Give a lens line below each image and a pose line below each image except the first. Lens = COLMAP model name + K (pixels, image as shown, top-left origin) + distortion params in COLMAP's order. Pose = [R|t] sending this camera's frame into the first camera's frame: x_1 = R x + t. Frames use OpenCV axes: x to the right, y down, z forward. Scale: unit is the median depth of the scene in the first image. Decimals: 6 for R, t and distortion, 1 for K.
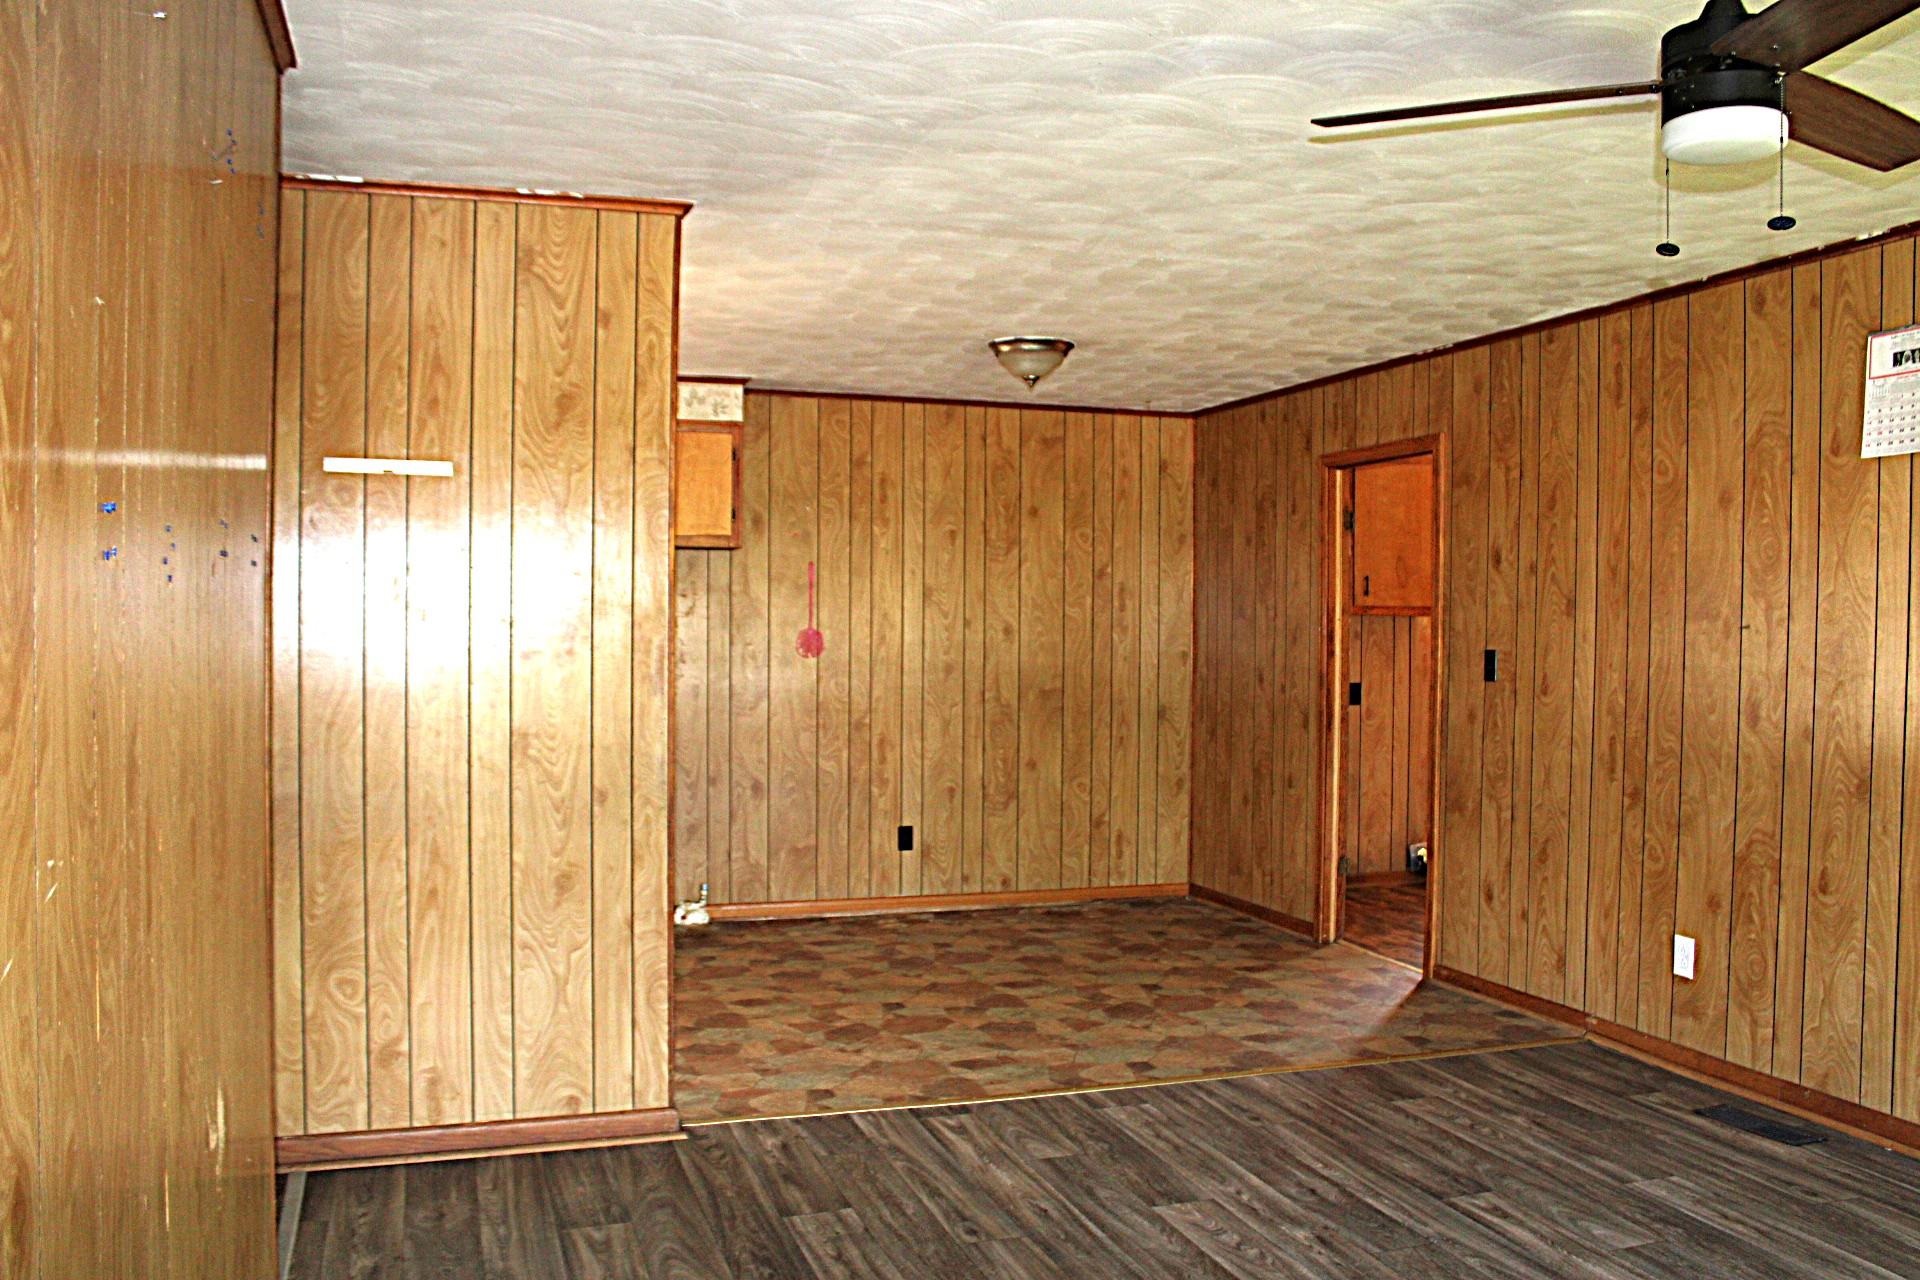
lens RADIAL K [[1602.9, 0, 946.8], [0, 1602.9, 651.4], [0, 0, 1]] dist [-0.162709, 0.131722]
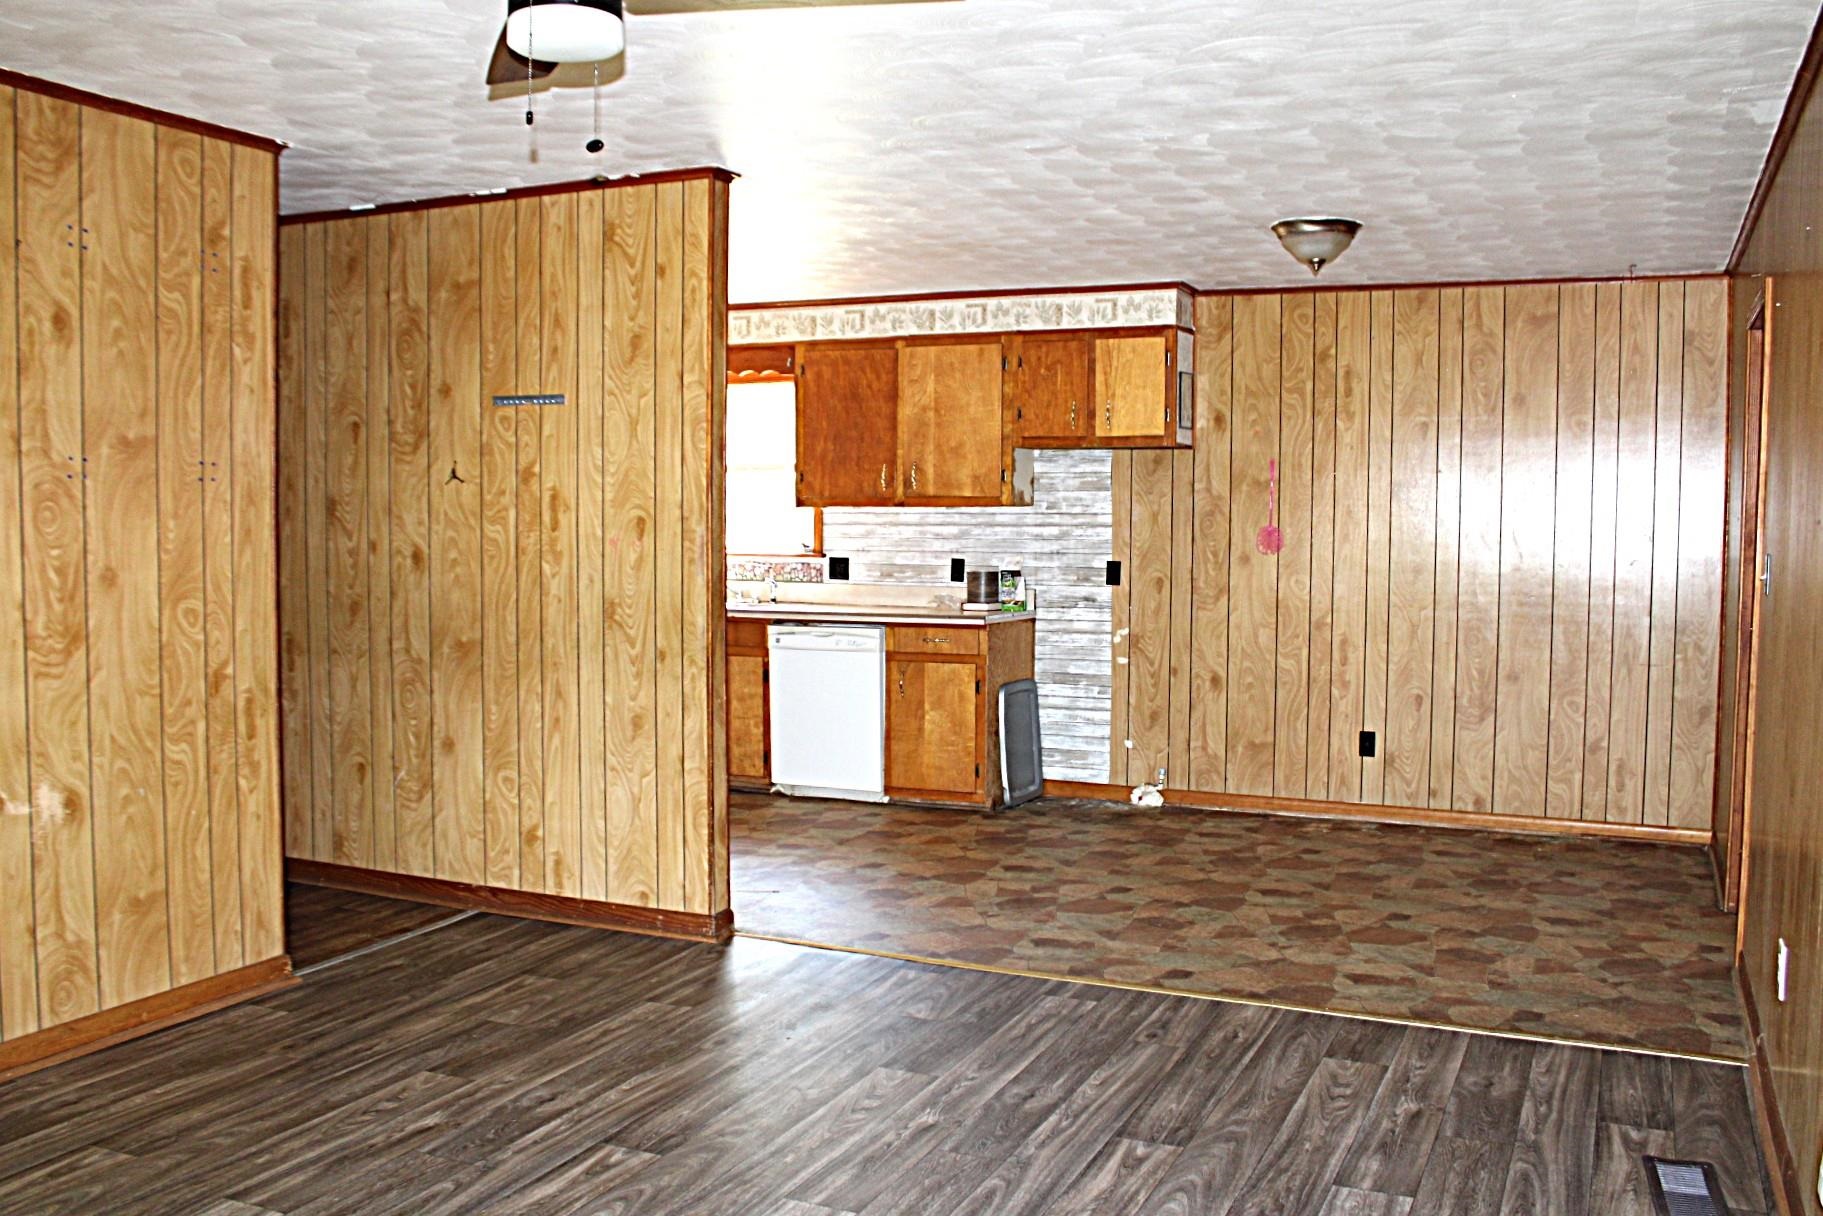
lens RADIAL K [[1606.0, 0, 913.9], [0, 1606.0, 613.3], [0, 0, 1]] dist [-0.139966, 0.051372]
pose [[0.733140, 0.039389, -0.678936, 0.511303], [-0.013840, 0.998979, 0.043011, 0.000832], [0.679937, -0.022137, 0.732936, 0.139815]]
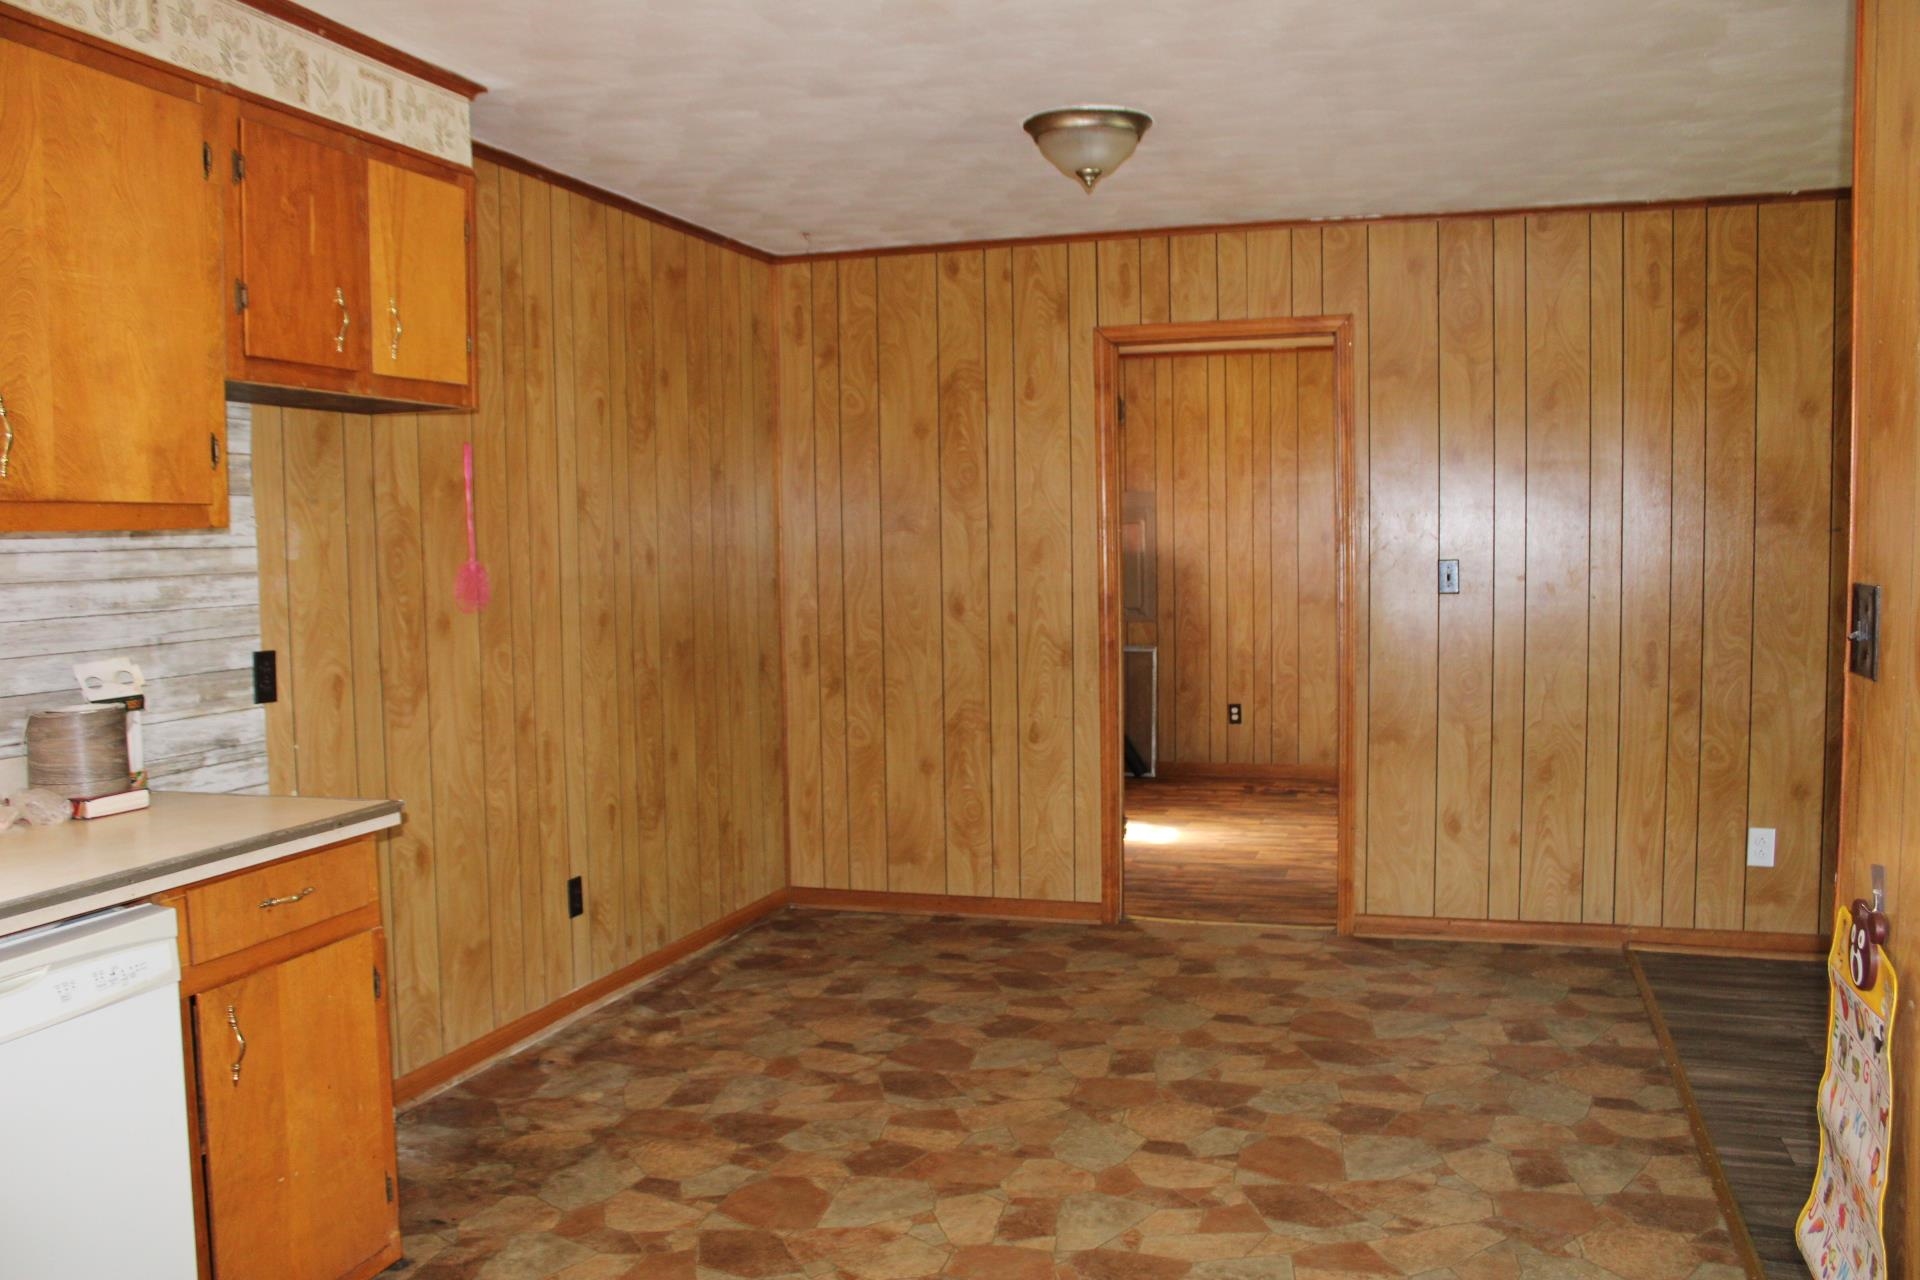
lens RADIAL K [[1602.9, 0, 947.8], [0, 1602.9, 667.0], [0, 0, 1]] dist [-0.162709, 0.131722]
pose [[0.588595, -0.079859, 0.804474, -0.519148], [0.033212, 0.996658, 0.074637, -0.015593], [-0.807745, -0.017213, 0.589280, 0.638018]]
